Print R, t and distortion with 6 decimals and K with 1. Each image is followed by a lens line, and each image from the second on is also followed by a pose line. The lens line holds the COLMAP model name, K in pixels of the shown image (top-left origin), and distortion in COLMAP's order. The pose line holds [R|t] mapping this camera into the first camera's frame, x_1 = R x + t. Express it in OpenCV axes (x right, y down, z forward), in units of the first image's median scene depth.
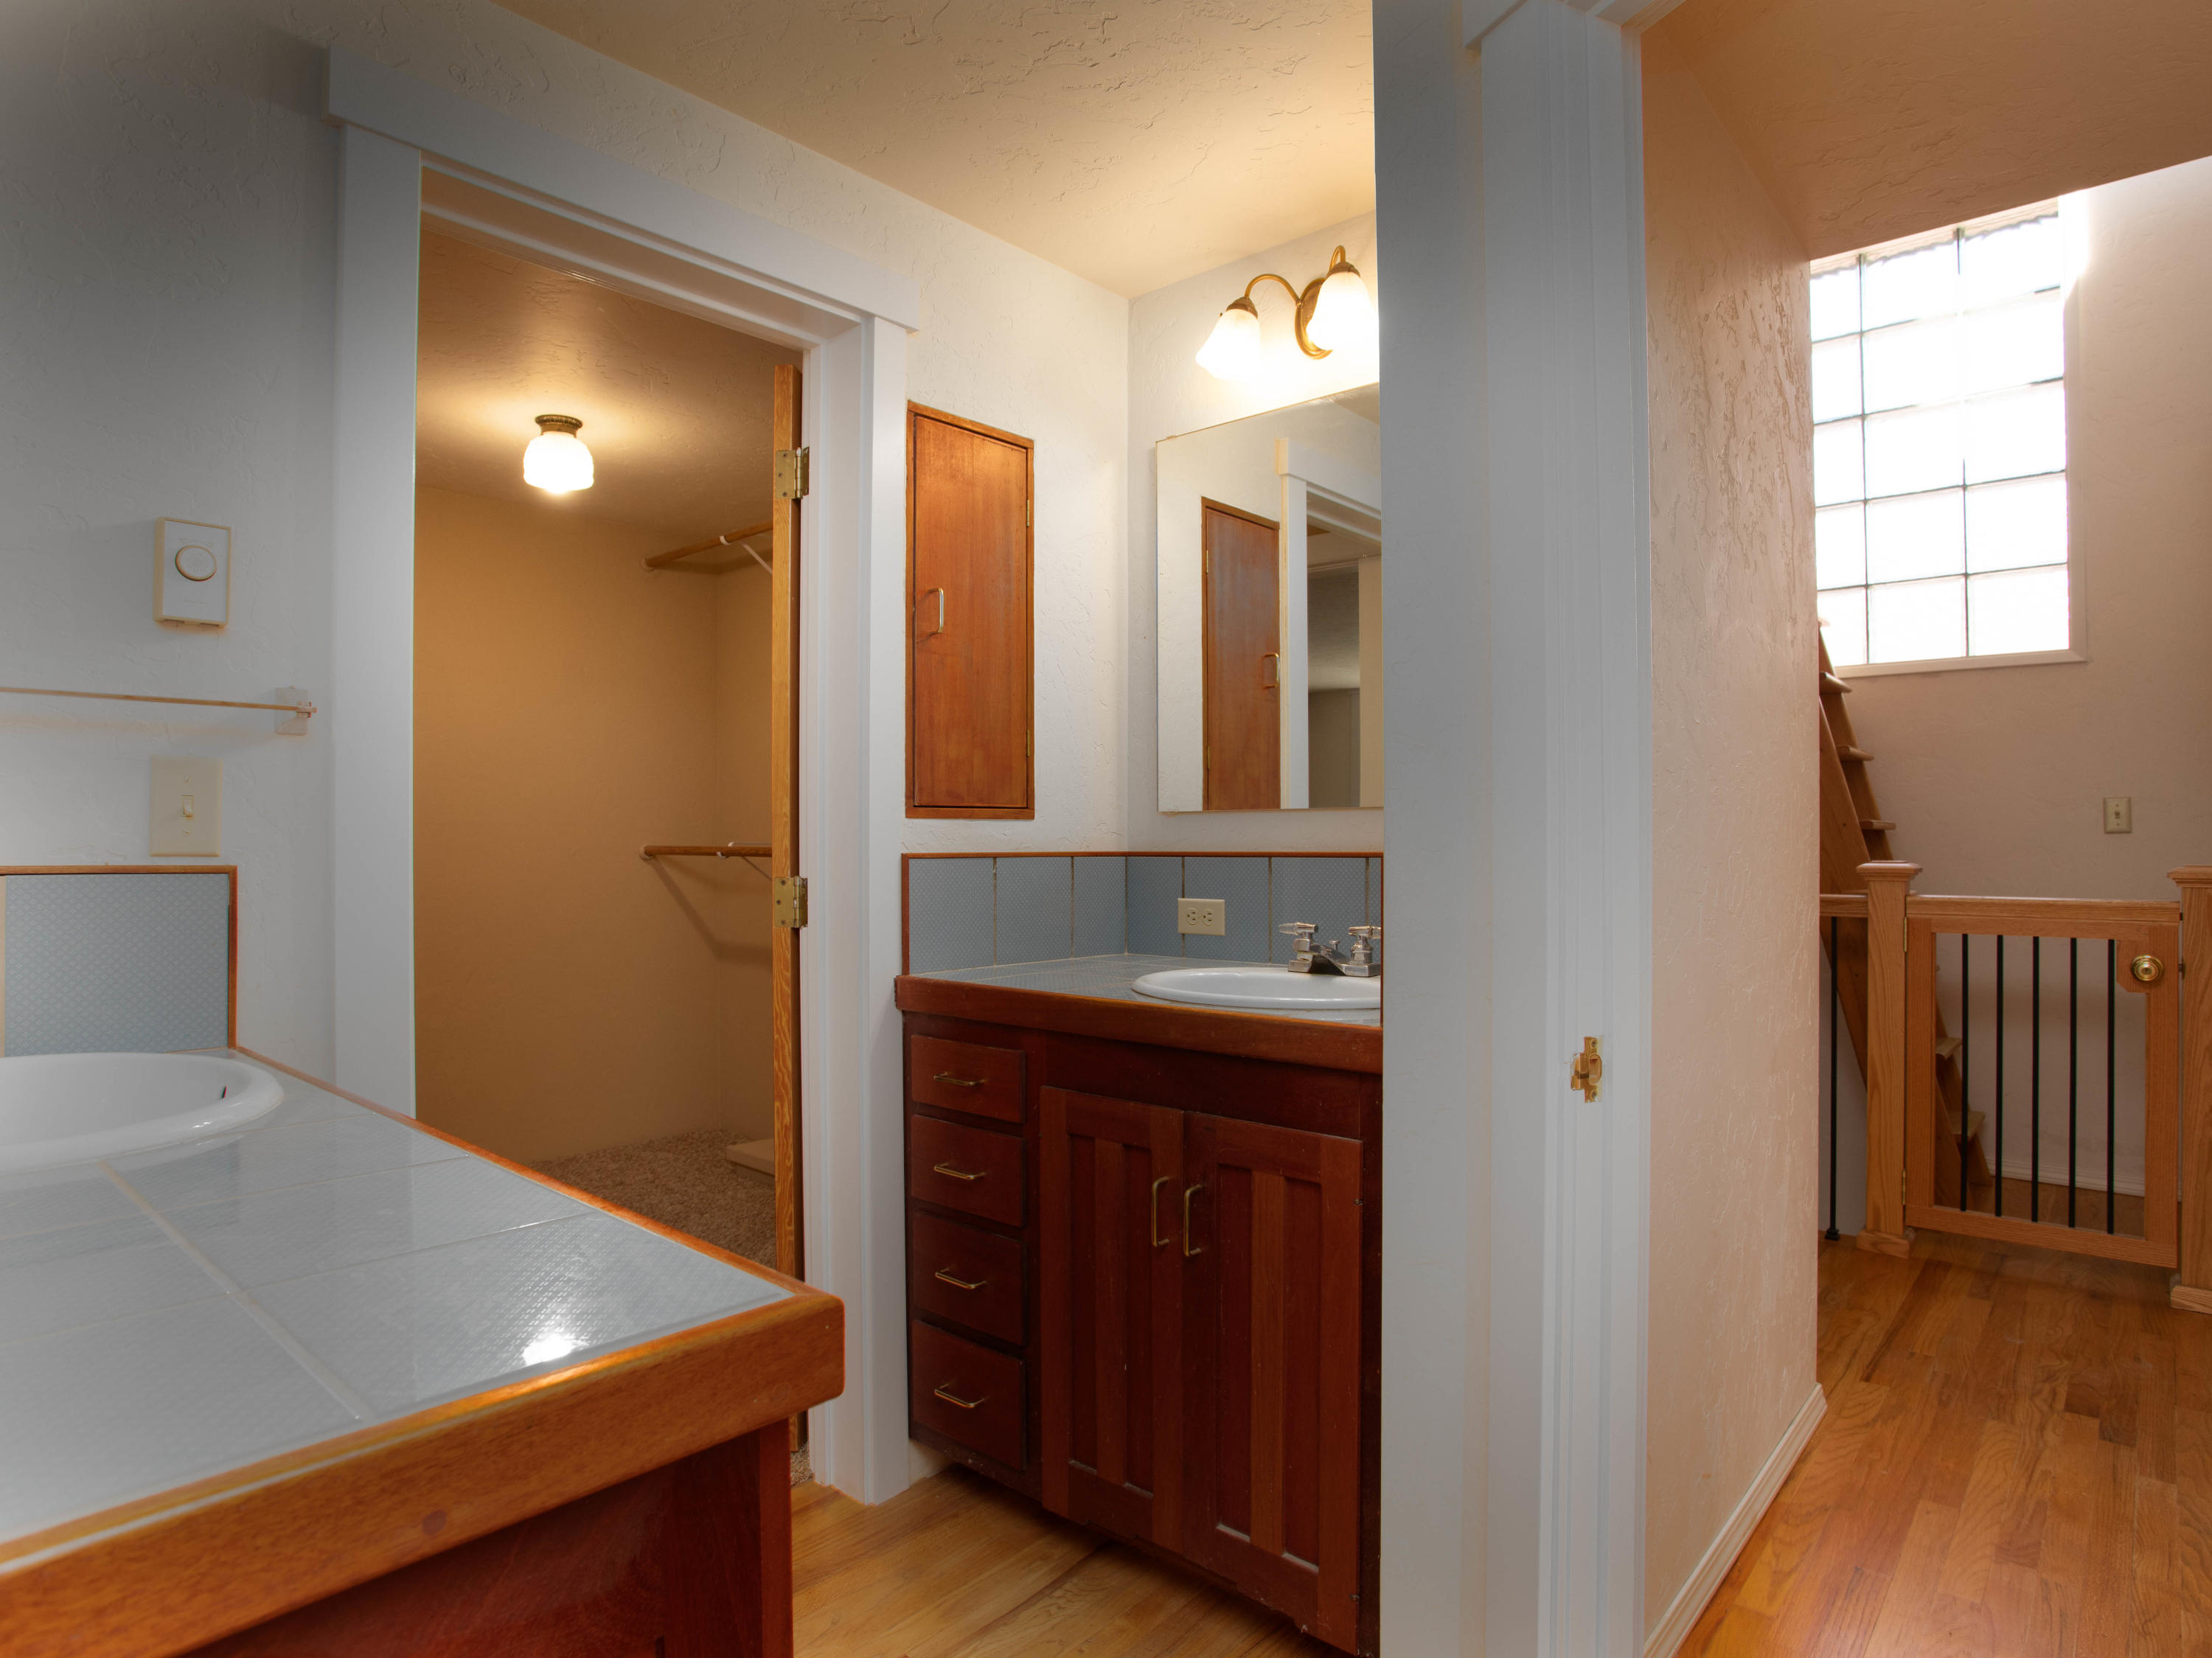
lens RADIAL K [[1265.6, 0, 1103.8], [0, 1265.6, 835.4], [0, 0, 1]] dist [-0.034222, 0.018714]
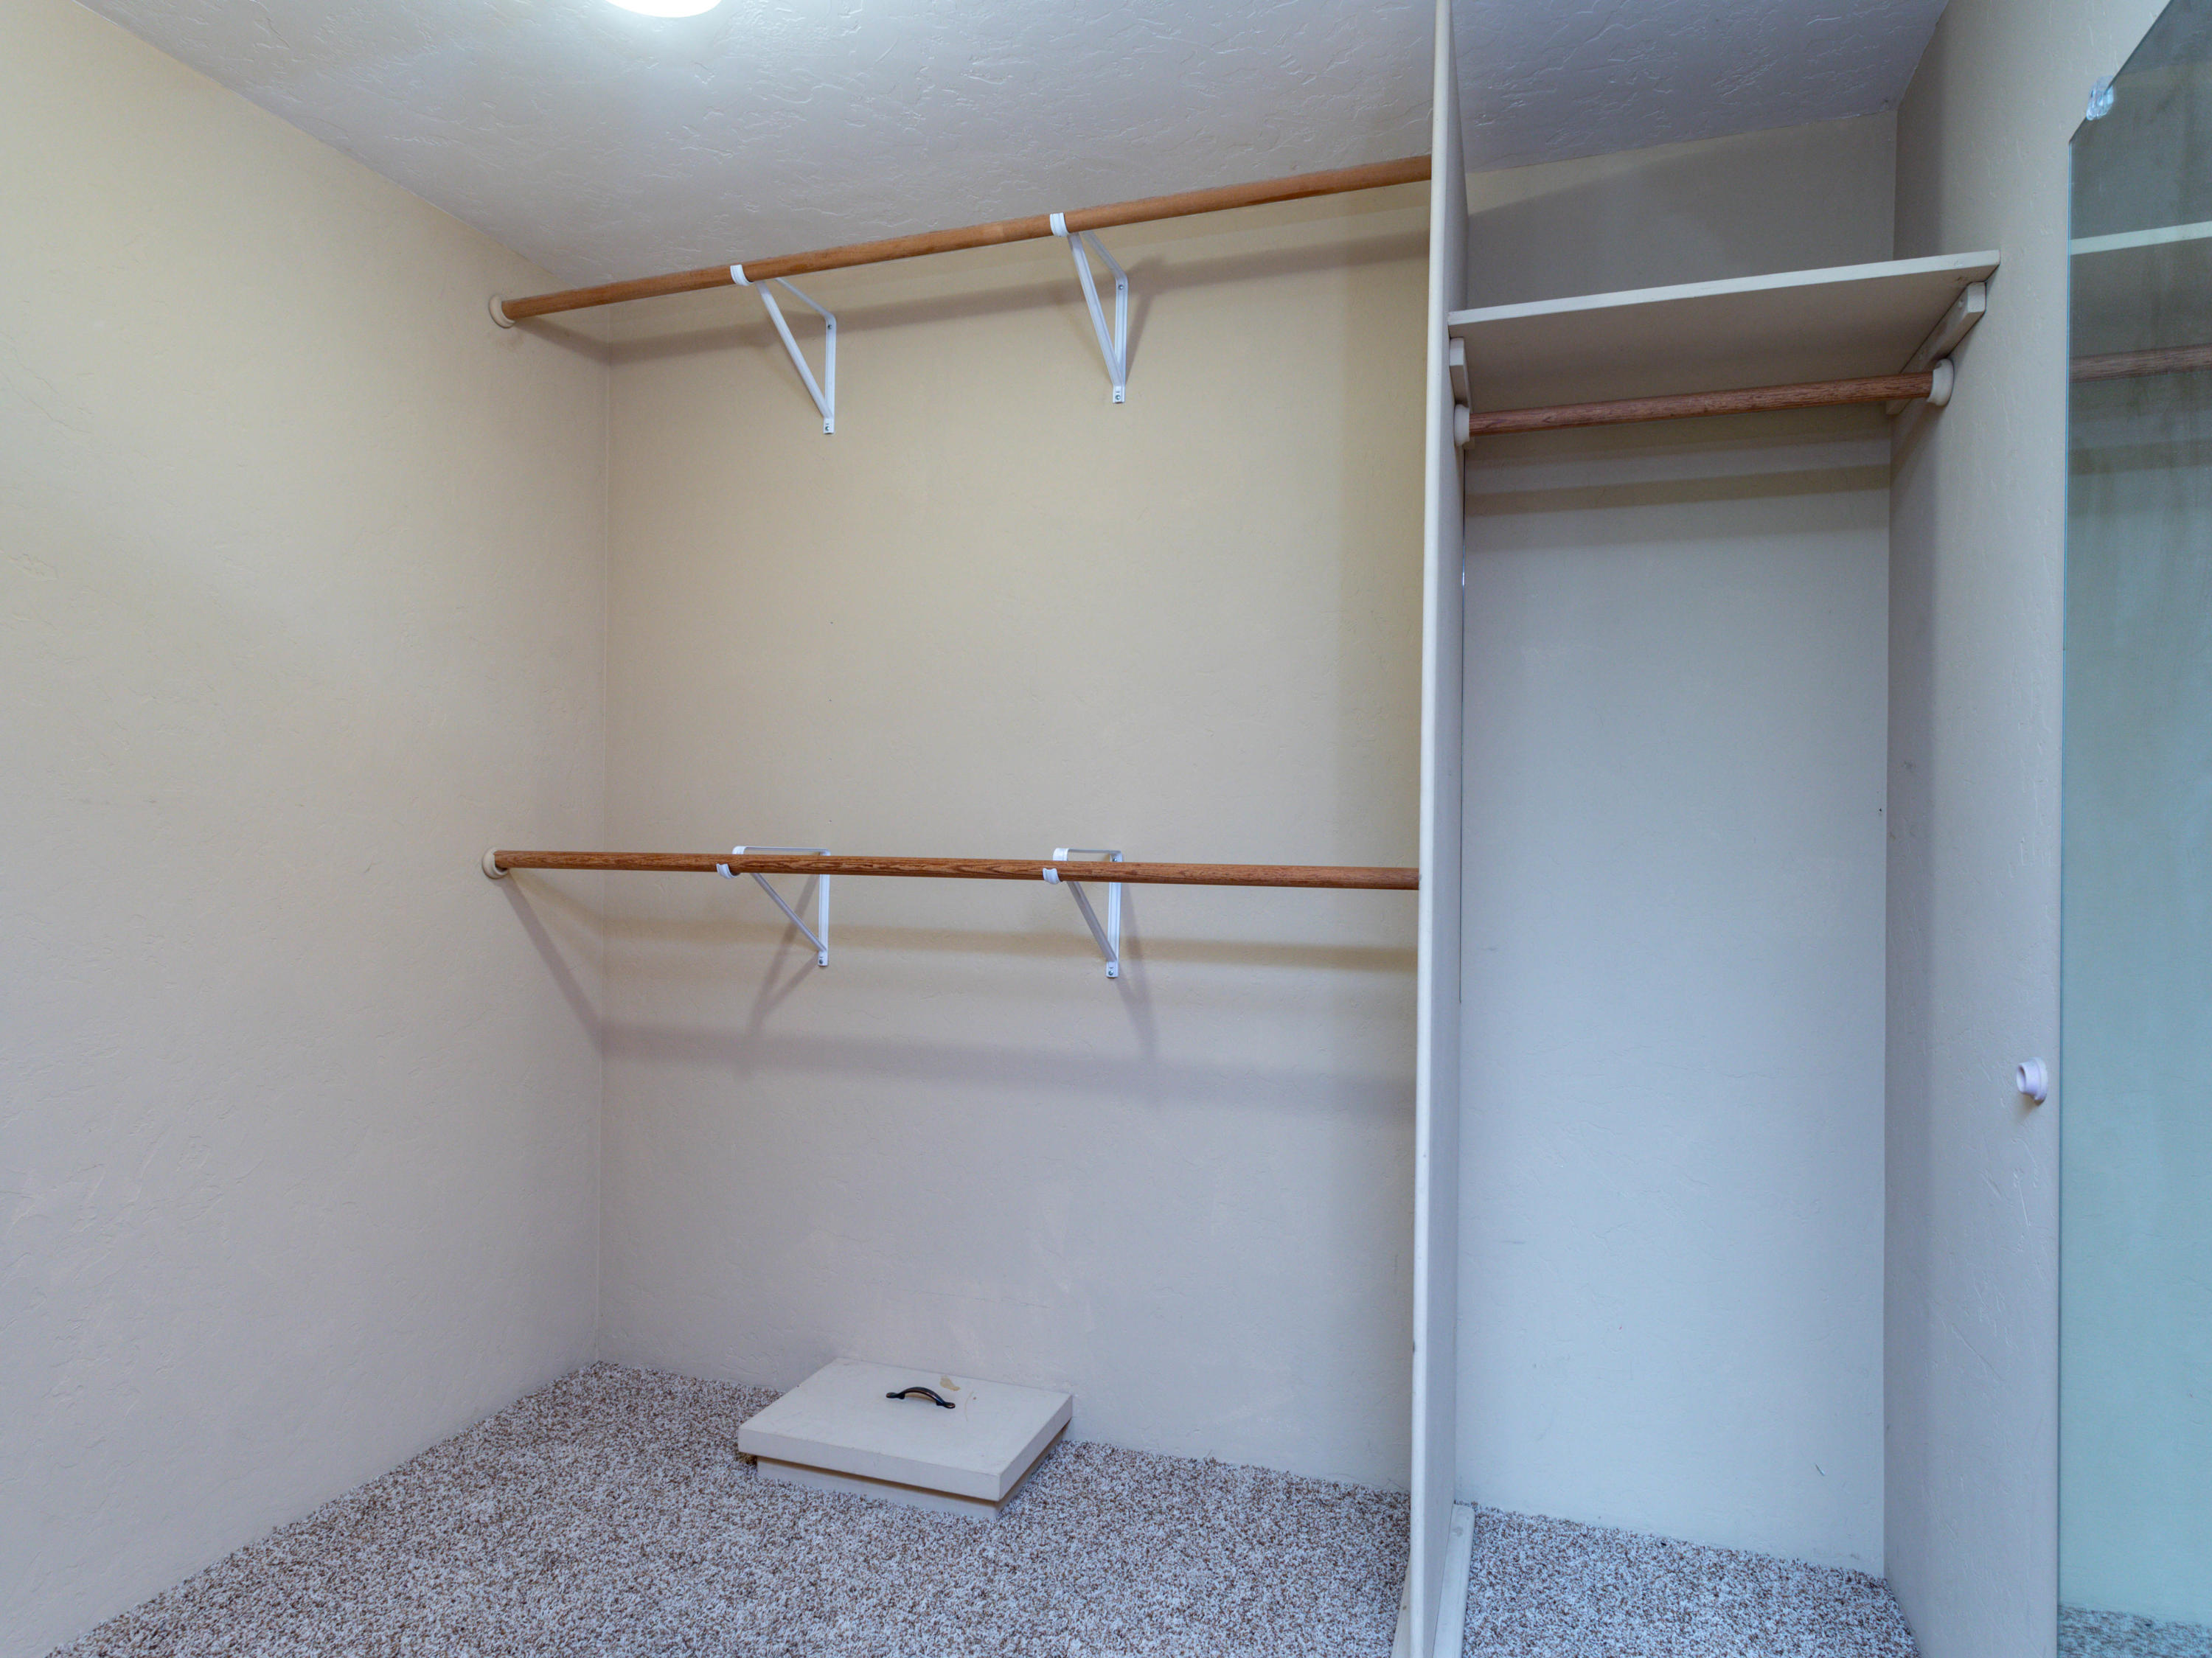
lens RADIAL K [[1265.6, 0, 1107.4], [0, 1265.6, 825.9], [0, 0, 1]] dist [-0.034222, 0.018714]
pose [[0.910708, 0.016384, 0.412727, -0.348444], [-0.013023, 0.999855, -0.010955, 0.000864], [-0.412846, 0.004601, 0.910789, 0.425963]]
